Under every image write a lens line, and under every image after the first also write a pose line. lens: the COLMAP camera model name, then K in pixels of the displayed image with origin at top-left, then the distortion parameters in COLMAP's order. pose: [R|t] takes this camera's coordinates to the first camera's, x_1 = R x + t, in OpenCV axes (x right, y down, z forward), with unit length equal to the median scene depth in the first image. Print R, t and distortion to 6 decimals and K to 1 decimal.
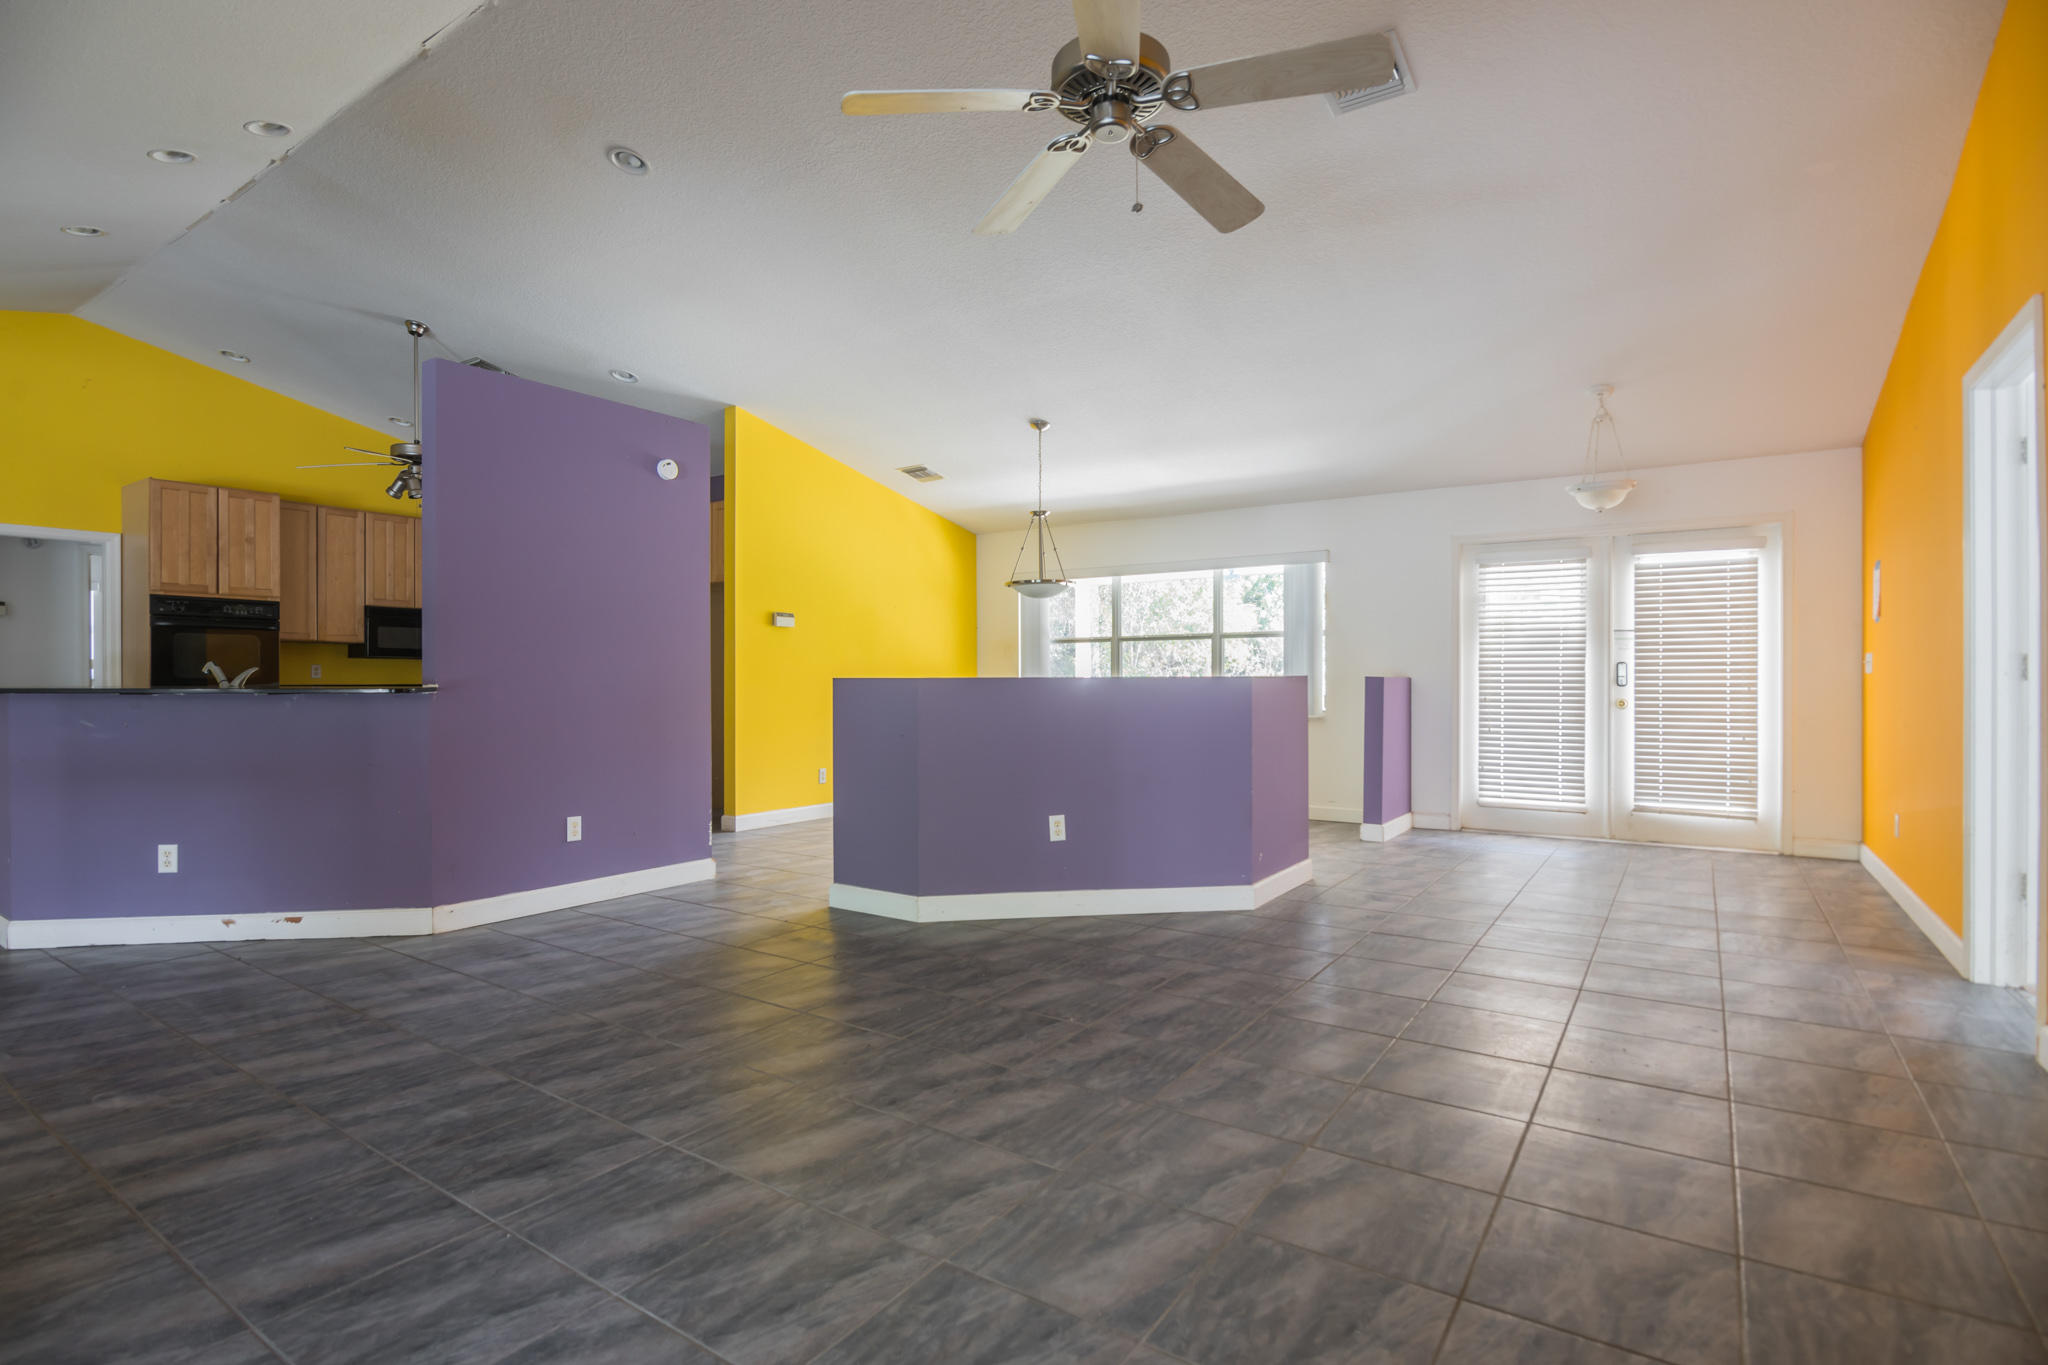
lens RADIAL K [[1011.3, 0, 1023.3], [0, 1011.3, 686.7], [0, 0, 1]] dist [-0.016682, -0.000940]
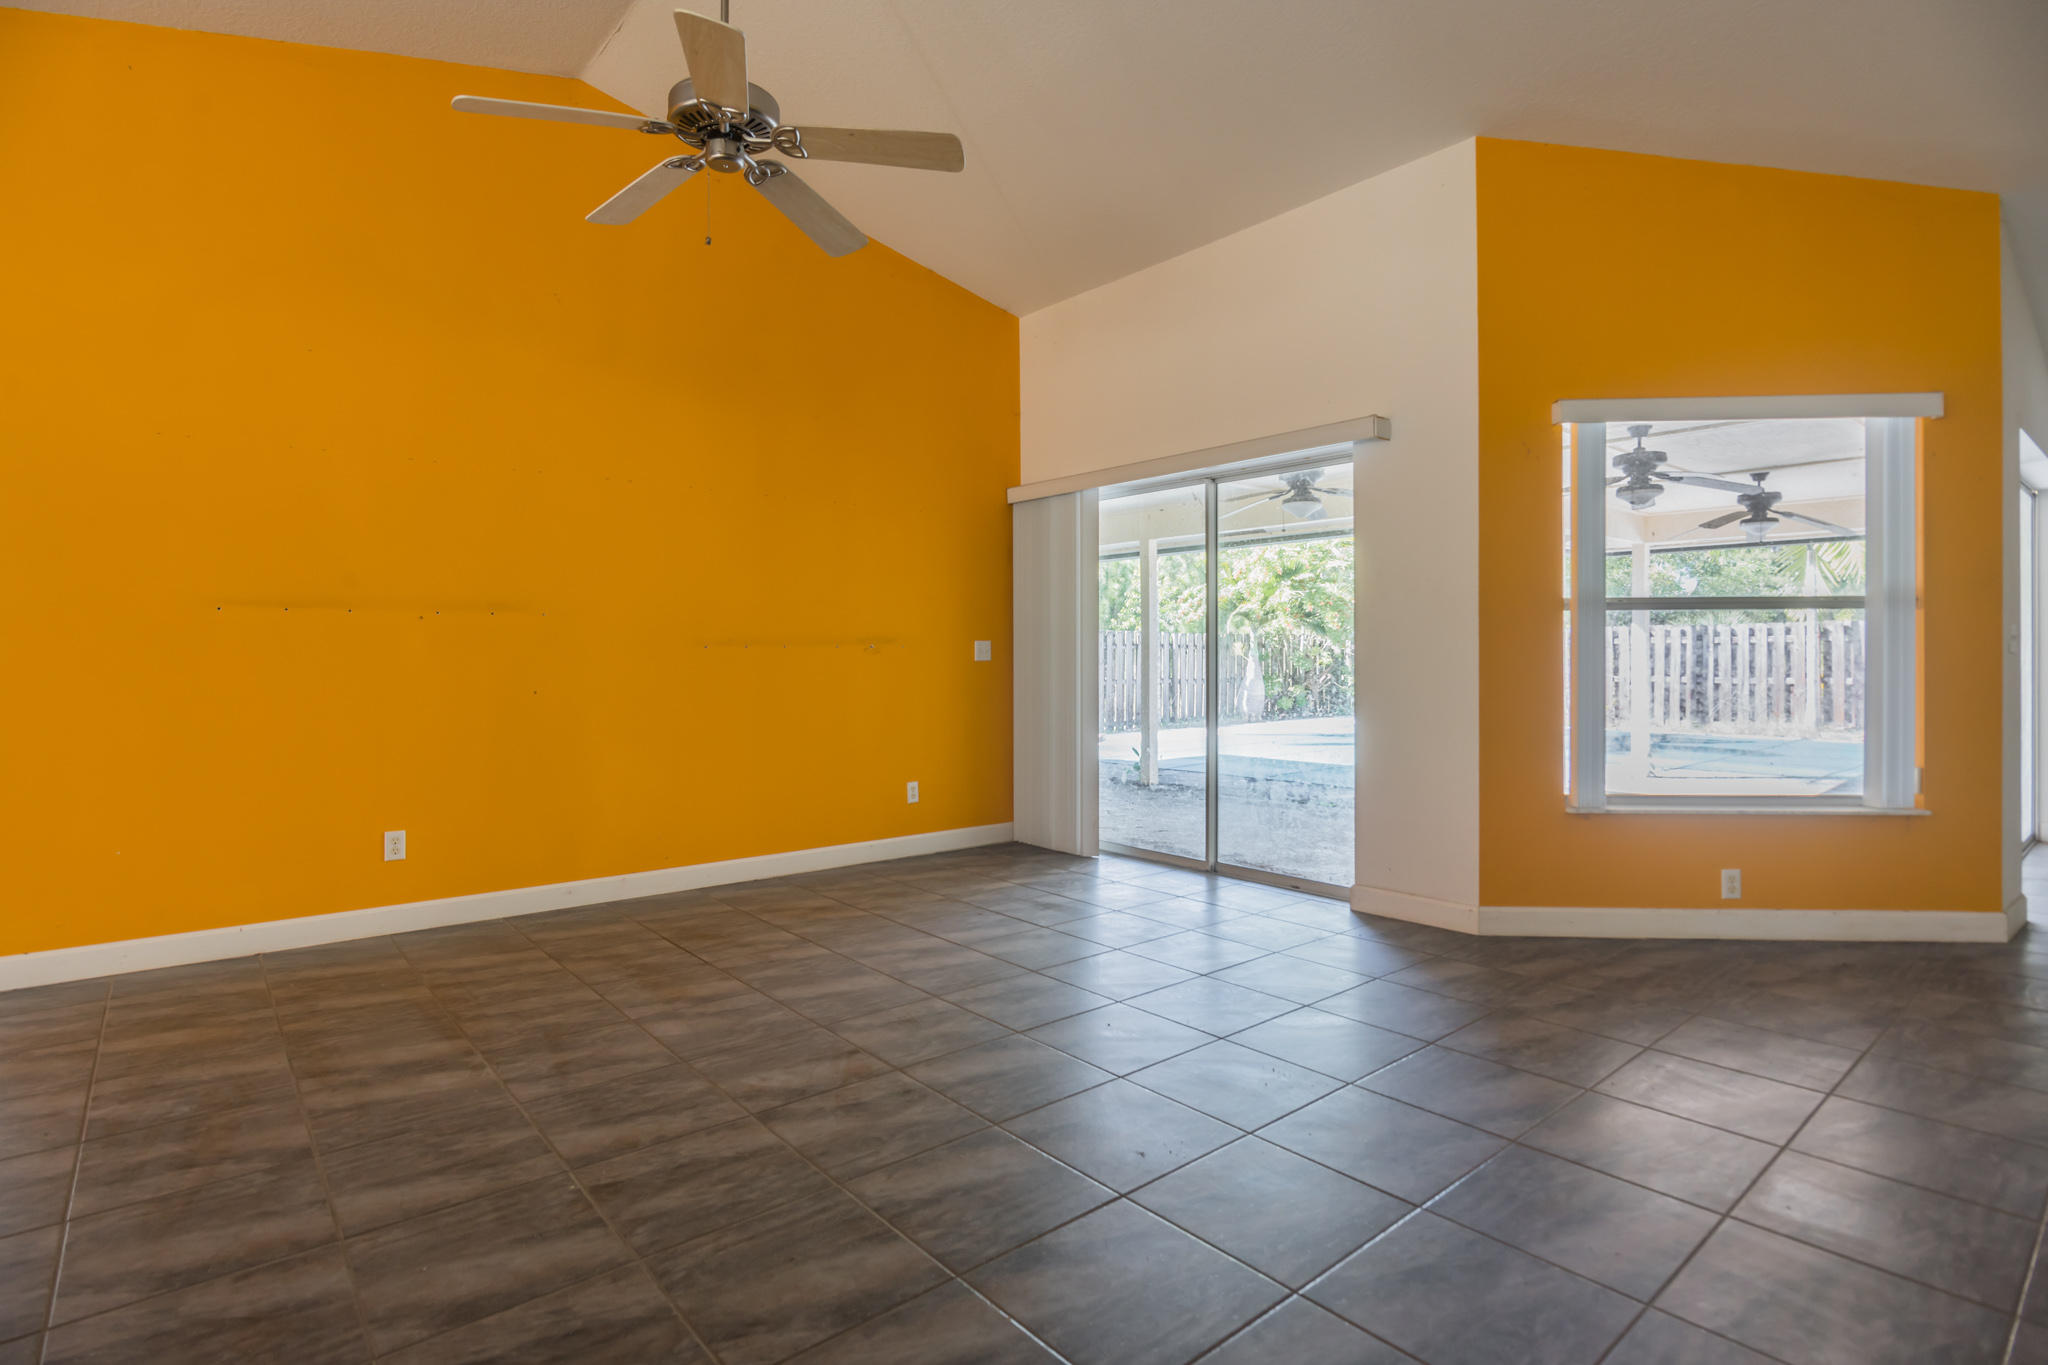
lens RADIAL K [[1011.3, 0, 1023.3], [0, 1011.3, 686.7], [0, 0, 1]] dist [-0.016682, -0.000940]
pose [[-0.963036, -0.002565, 0.269359, -0.477690], [0.008666, 0.999142, 0.040496, -0.019064], [-0.269232, 0.041334, -0.962188, 1.807047]]
